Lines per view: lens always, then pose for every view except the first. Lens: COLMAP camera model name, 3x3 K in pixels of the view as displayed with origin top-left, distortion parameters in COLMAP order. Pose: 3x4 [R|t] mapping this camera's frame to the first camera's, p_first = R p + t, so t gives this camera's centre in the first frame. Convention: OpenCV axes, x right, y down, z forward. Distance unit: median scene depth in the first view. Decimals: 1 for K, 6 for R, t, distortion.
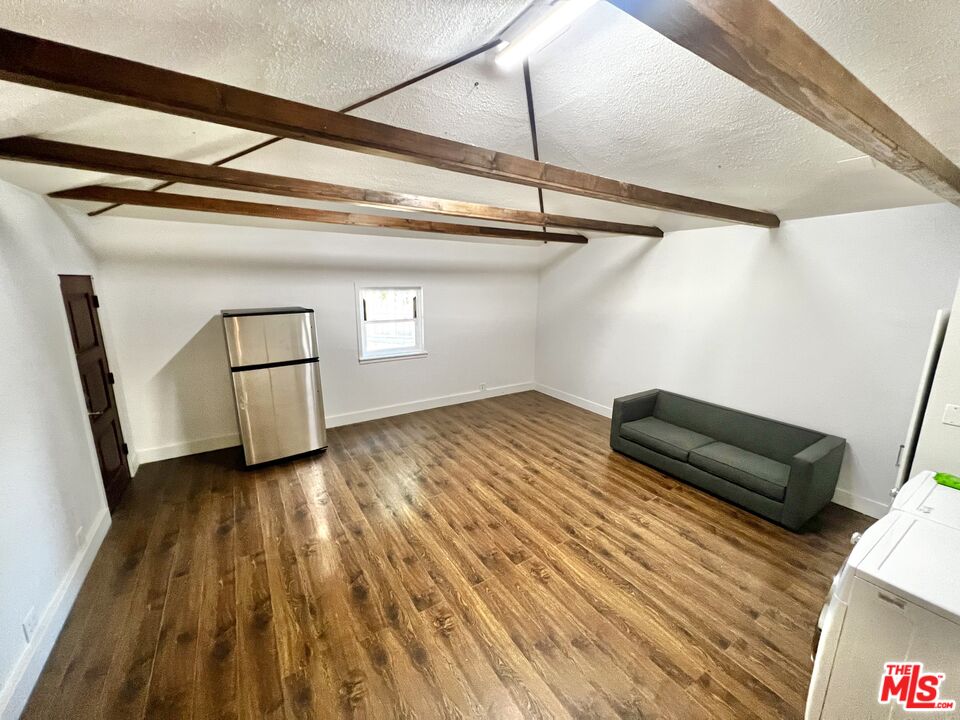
lens RADIAL K [[385.1, 0, 481.9], [0, 385.1, 360.7], [0, 0, 1]] dist [-0.002404, 0.000841]
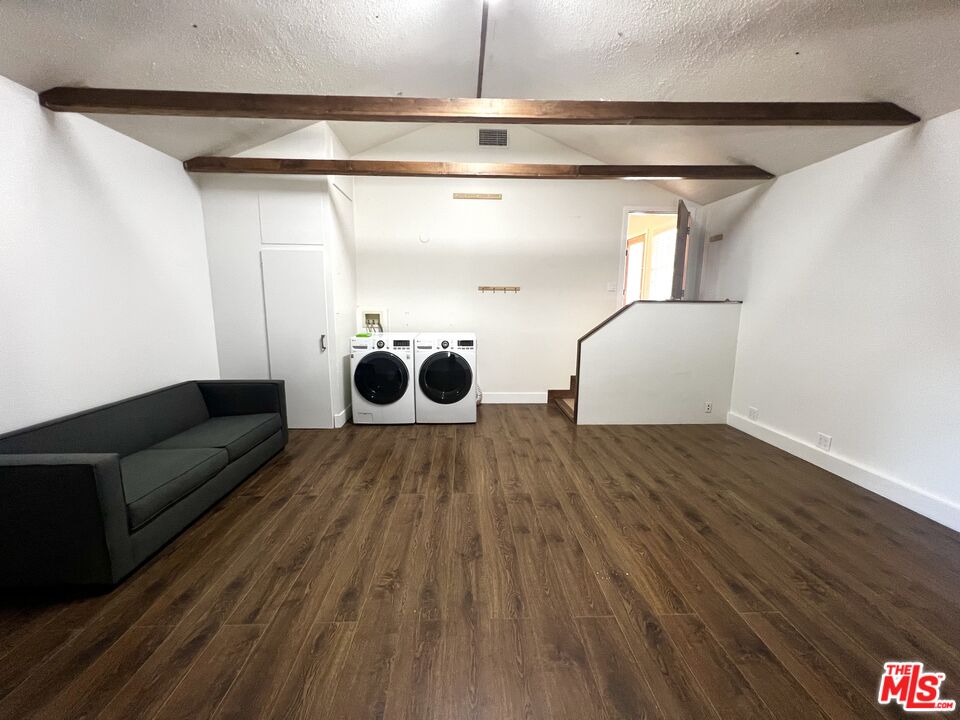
lens RADIAL K [[385.1, 0, 480.4], [0, 385.1, 359.0], [0, 0, 1]] dist [-0.002404, 0.000841]
pose [[-0.864741, -0.092138, 0.493693, -0.235652], [0.088625, 0.939604, 0.330591, -0.128949], [-0.494336, 0.329629, -0.804349, 1.549924]]
